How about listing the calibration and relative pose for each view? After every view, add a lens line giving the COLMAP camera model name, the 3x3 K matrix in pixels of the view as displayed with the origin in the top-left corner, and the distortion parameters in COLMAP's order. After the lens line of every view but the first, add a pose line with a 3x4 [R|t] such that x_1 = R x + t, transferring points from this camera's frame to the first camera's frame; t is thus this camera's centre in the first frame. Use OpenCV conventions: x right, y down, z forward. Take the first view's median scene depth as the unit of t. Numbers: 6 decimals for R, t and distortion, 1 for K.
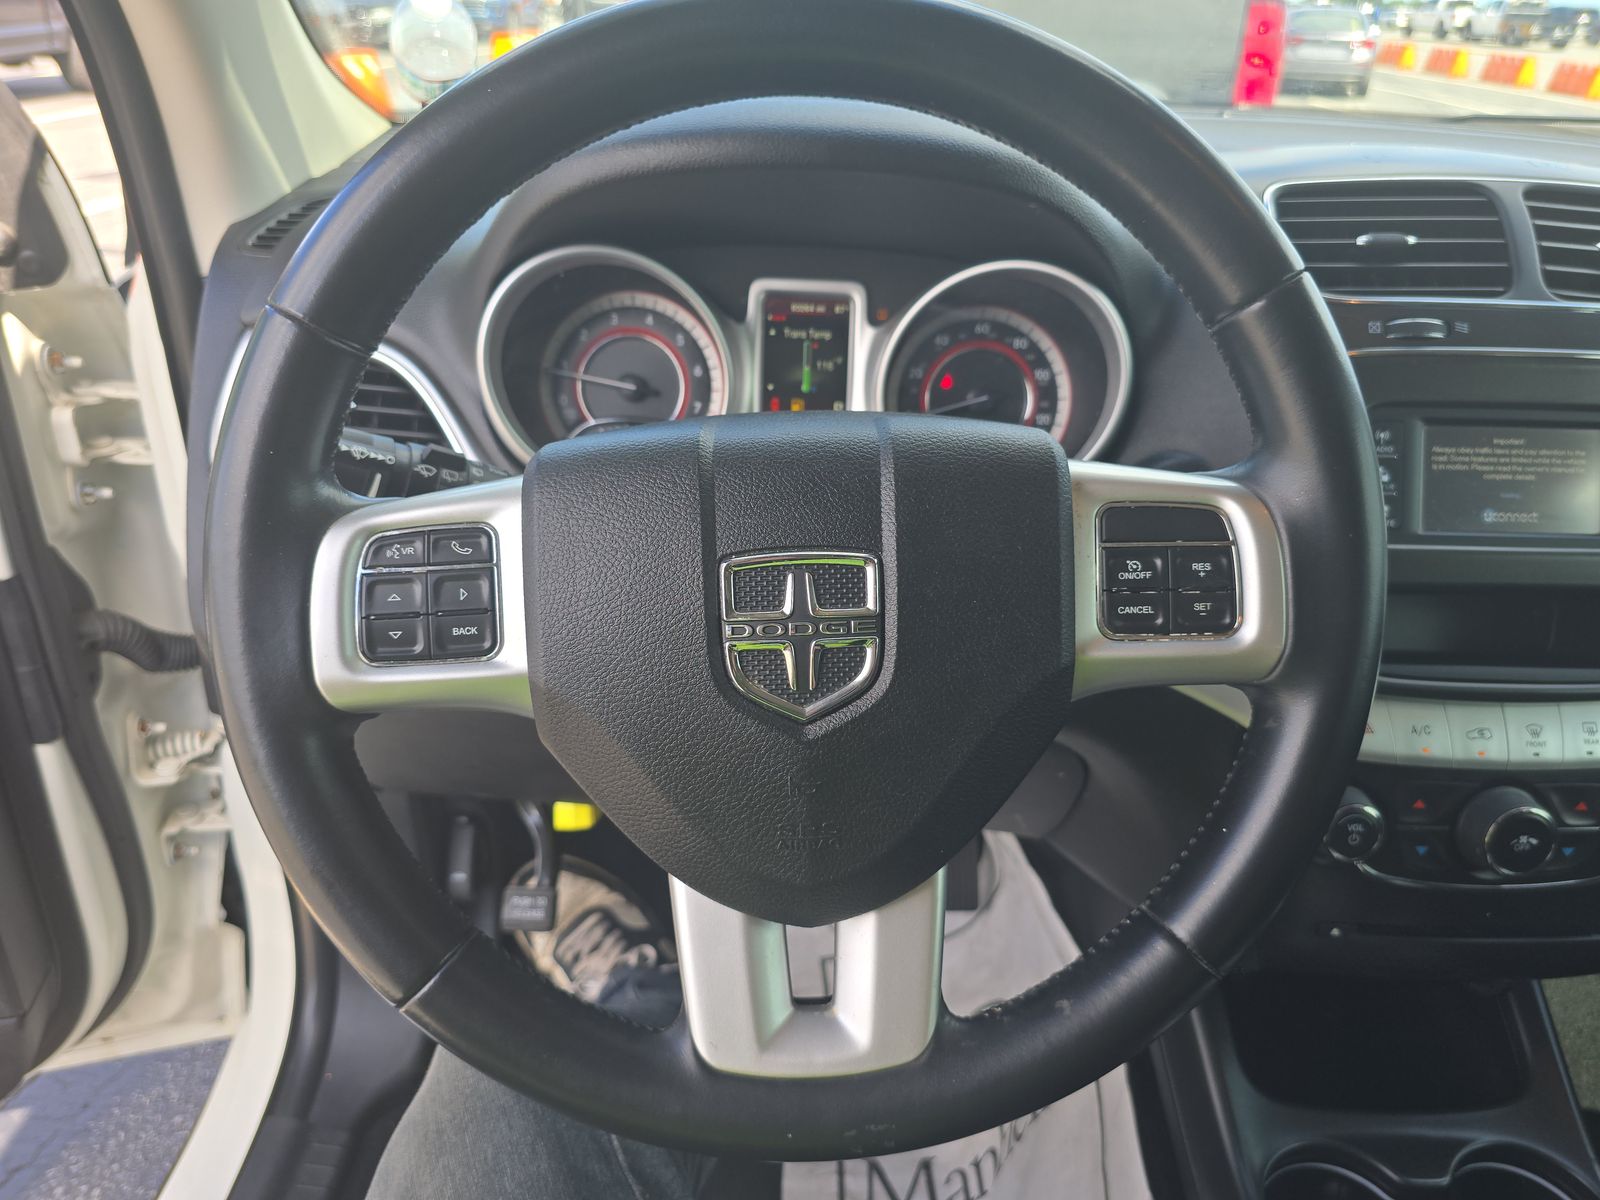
lens RADIAL K [[1057.5, 0, 801.5], [0, 1057.5, 593.8], [0, 0, 1]] dist [0.038870, -0.005768]
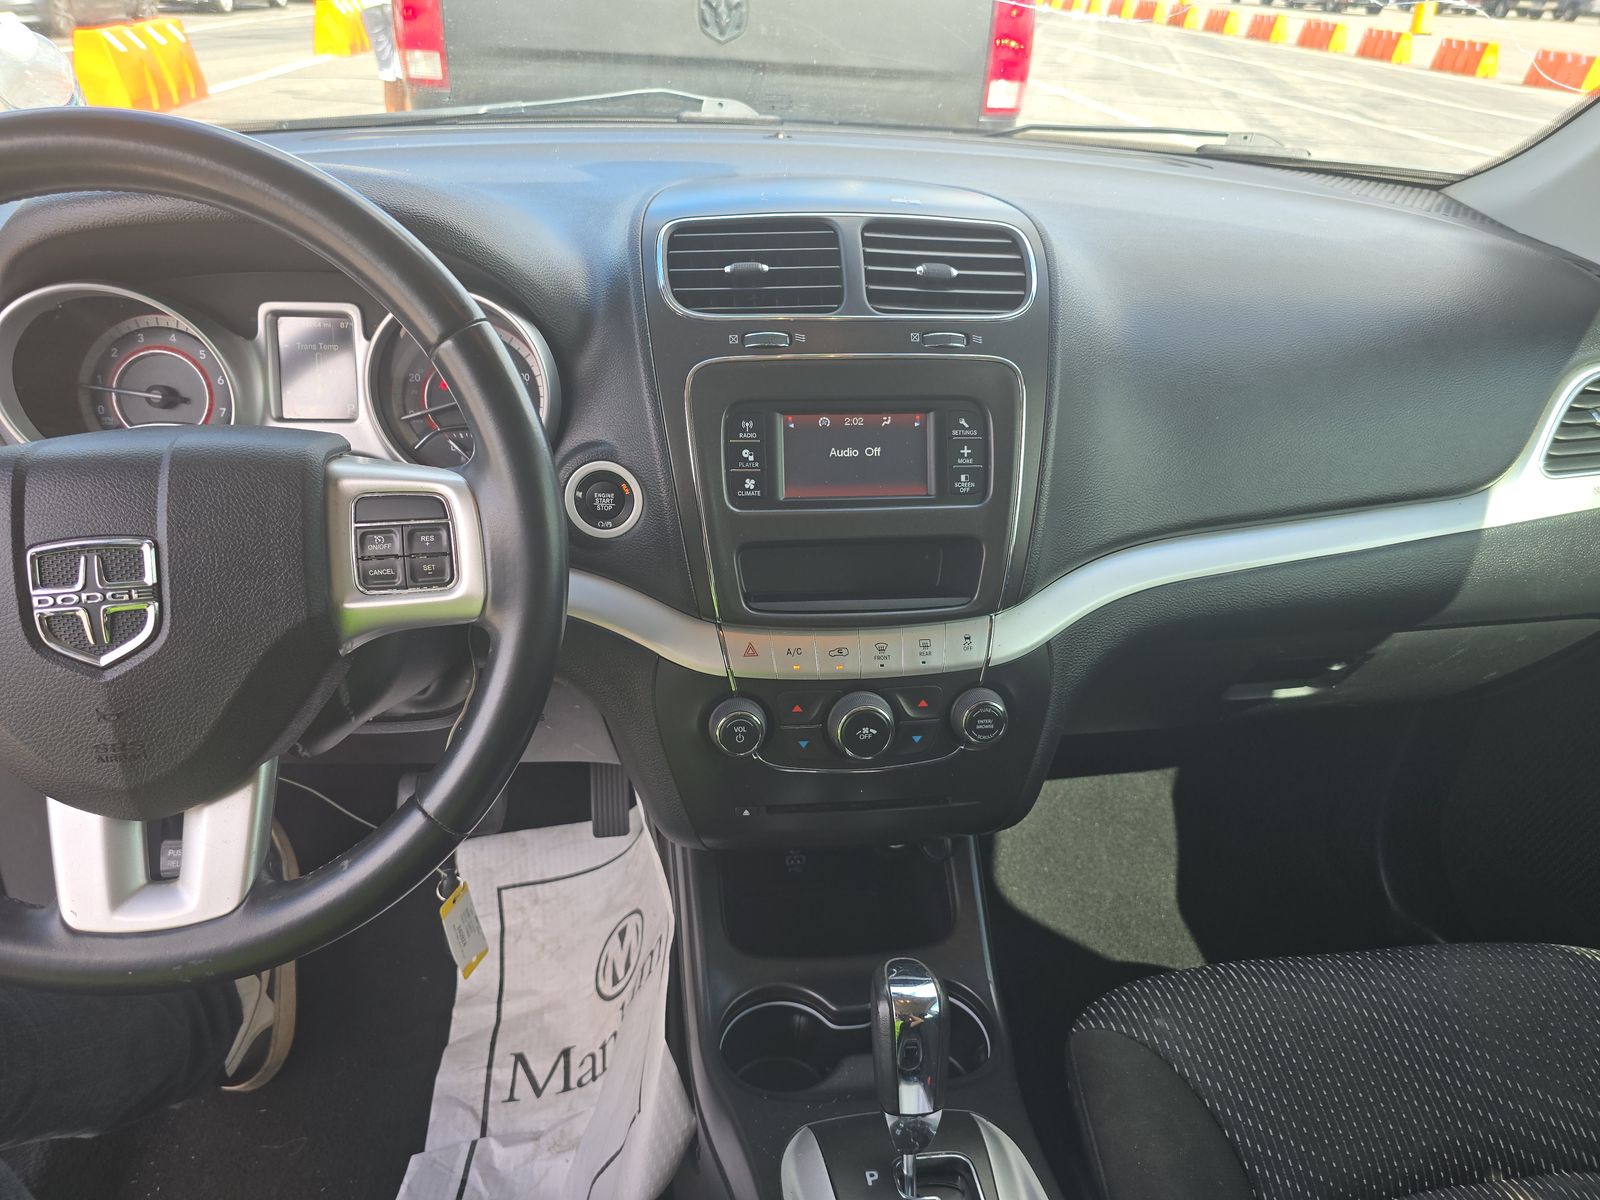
lens RADIAL K [[1066.3, 0, 800.0], [0, 1066.3, 600.0], [0, 0, 1]] dist [0.151638, -0.110354]
pose [[0.997613, -0.049102, 0.048554, 0.473290], [0.047303, 0.998175, 0.037533, 0.014651], [-0.050308, -0.035147, 0.998115, -0.258677]]
